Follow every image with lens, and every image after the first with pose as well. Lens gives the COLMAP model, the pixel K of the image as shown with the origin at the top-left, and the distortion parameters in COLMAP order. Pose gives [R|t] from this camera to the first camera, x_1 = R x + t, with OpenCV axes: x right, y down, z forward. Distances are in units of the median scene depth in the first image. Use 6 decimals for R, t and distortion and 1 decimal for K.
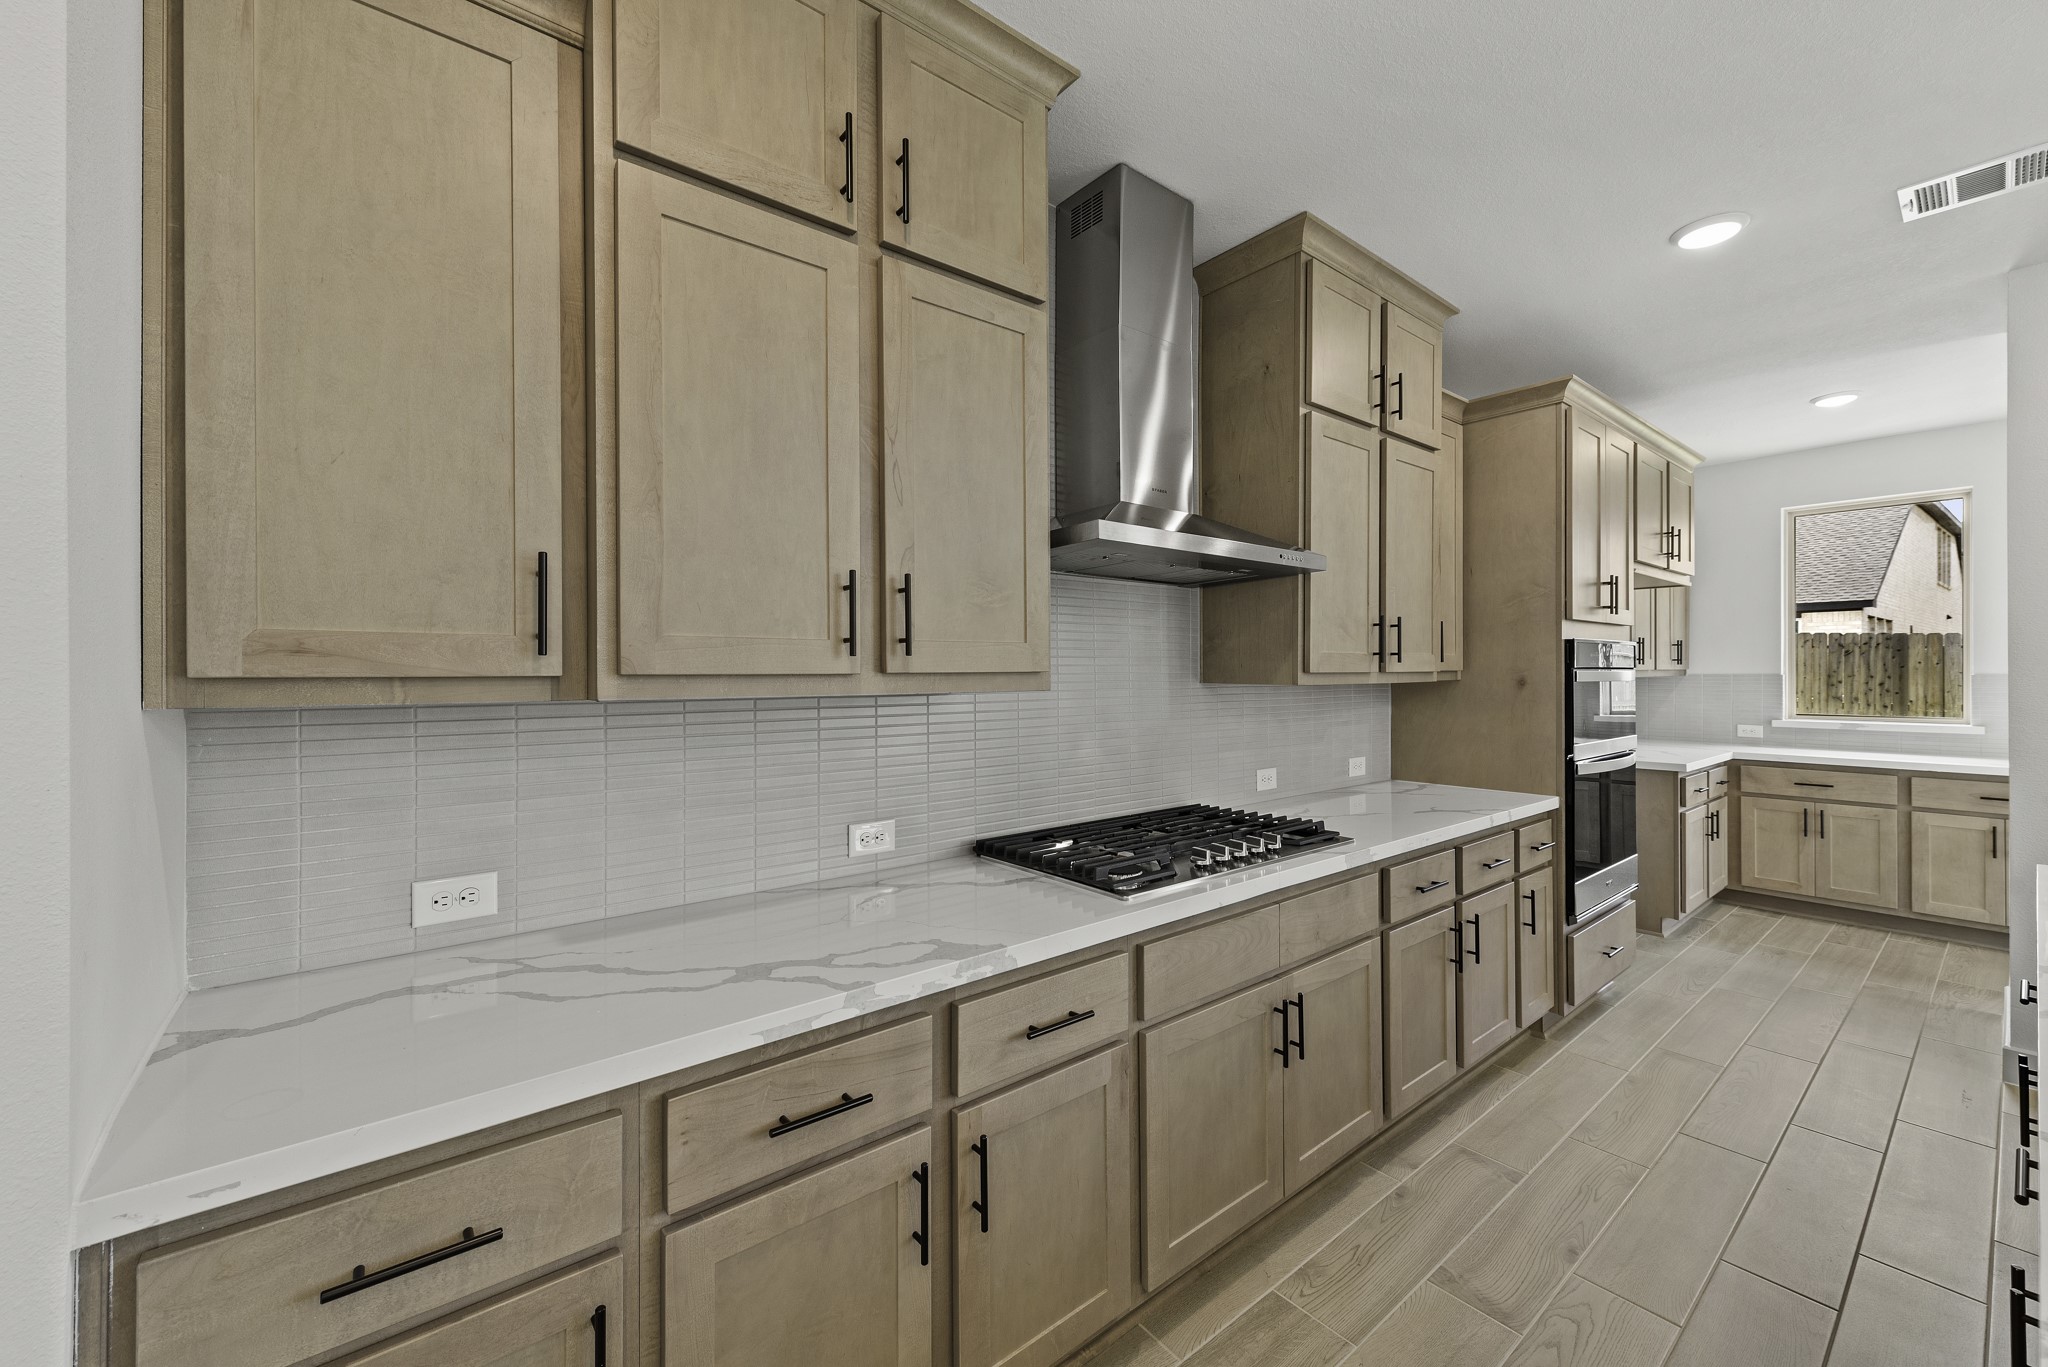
lens RADIAL K [[804.0, 0, 1021.9], [0, 804.0, 669.6], [0, 0, 1]] dist [0.010537, -0.003626]
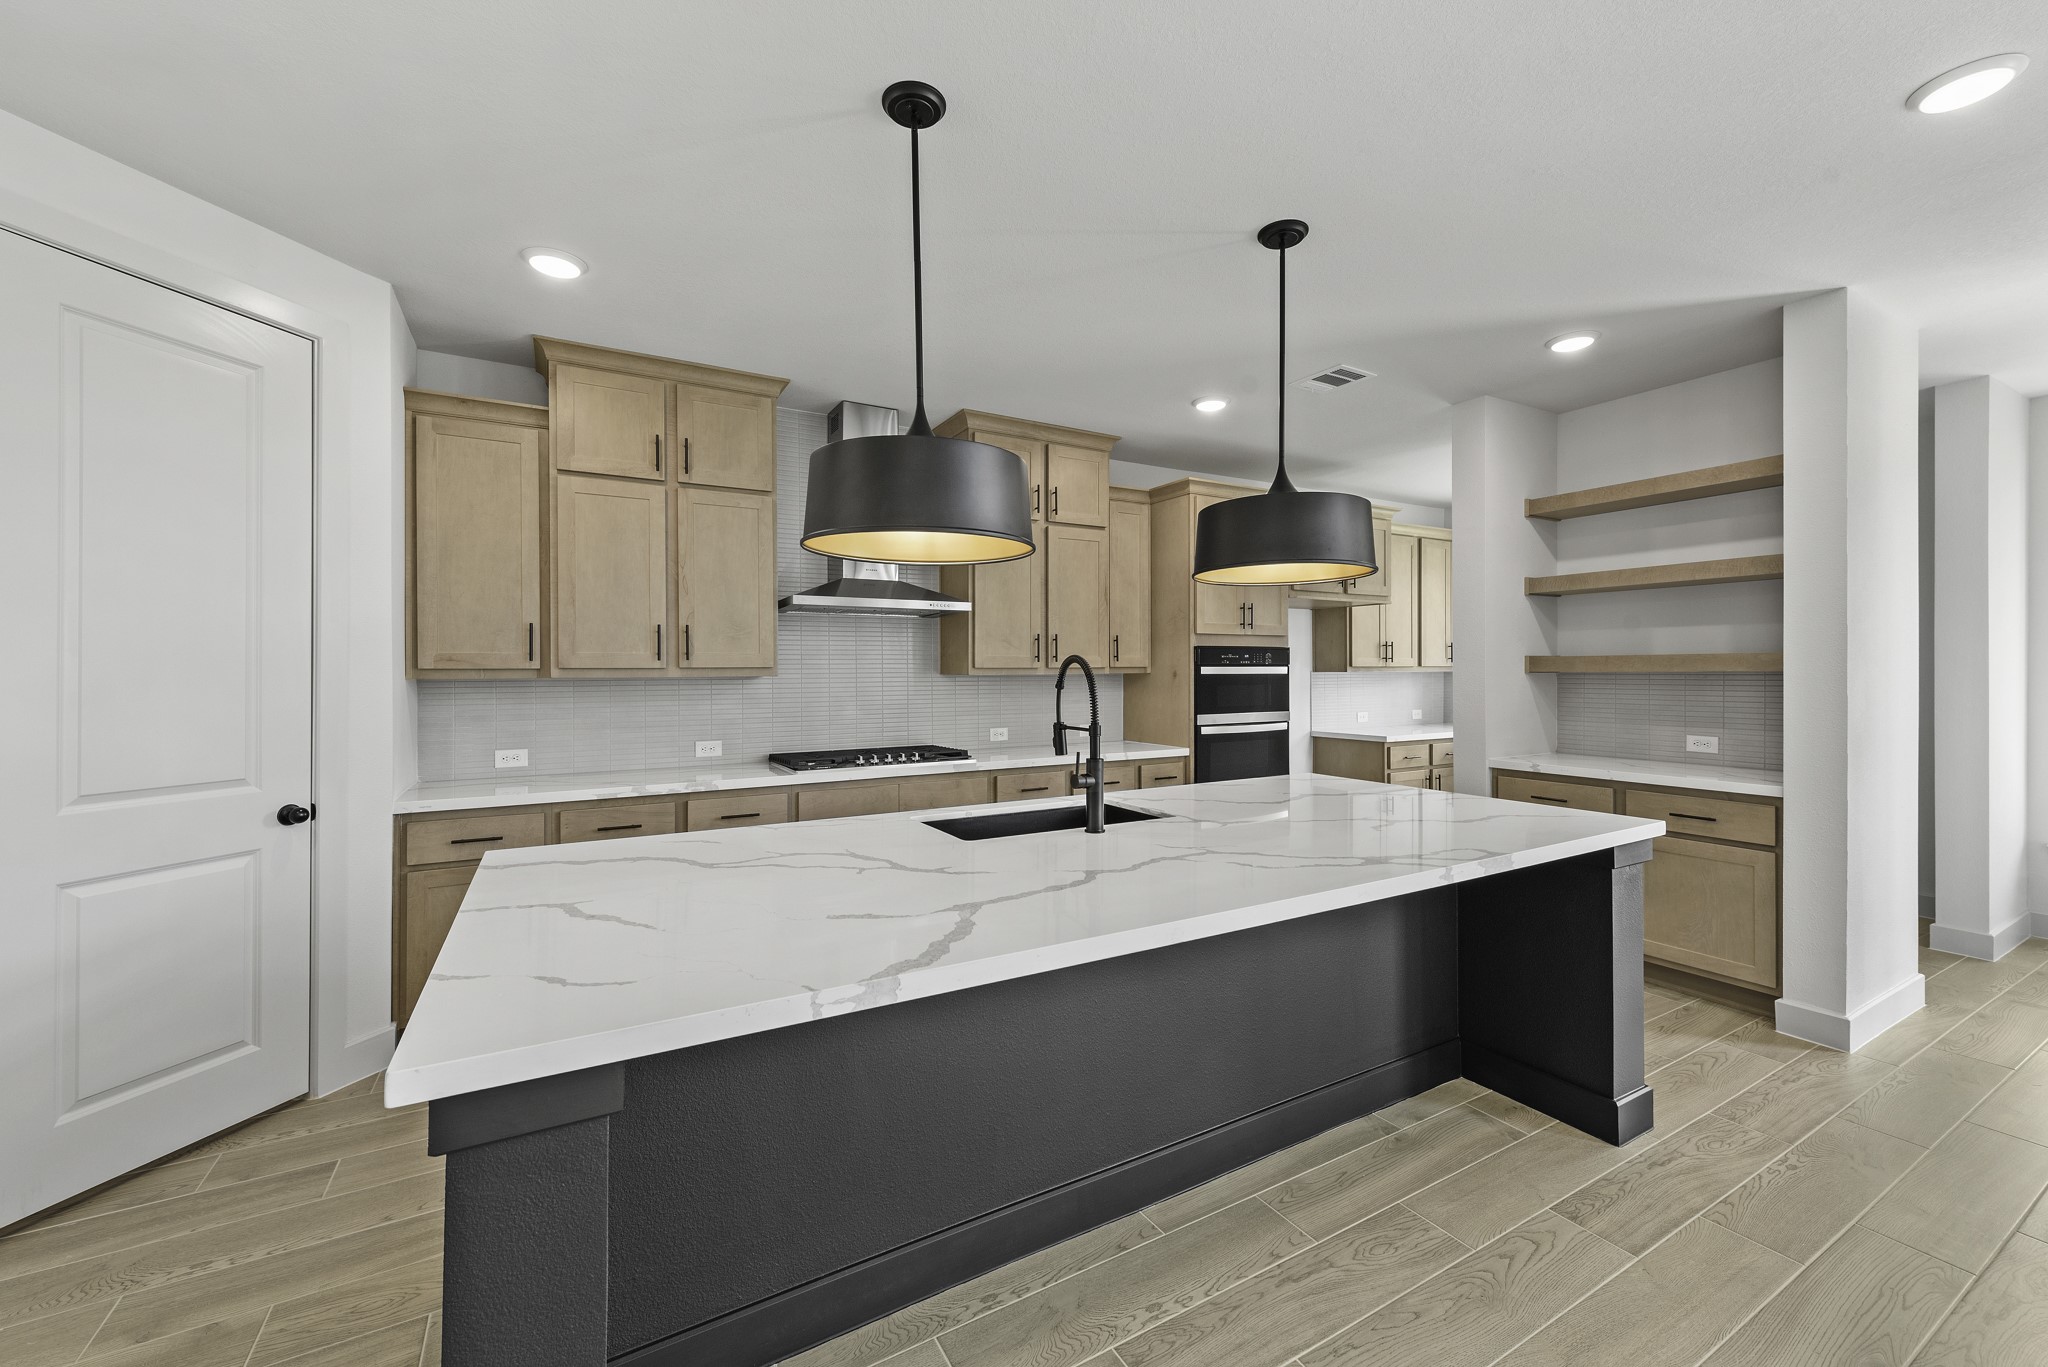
lens RADIAL K [[804.0, 0, 1020.8], [0, 804.0, 670.6], [0, 0, 1]] dist [0.010537, -0.003626]
pose [[0.987993, -0.002962, -0.154472, 1.245673], [0.003029, 0.999995, 0.000196, 0.016525], [0.154471, -0.000661, 0.987997, -1.225652]]
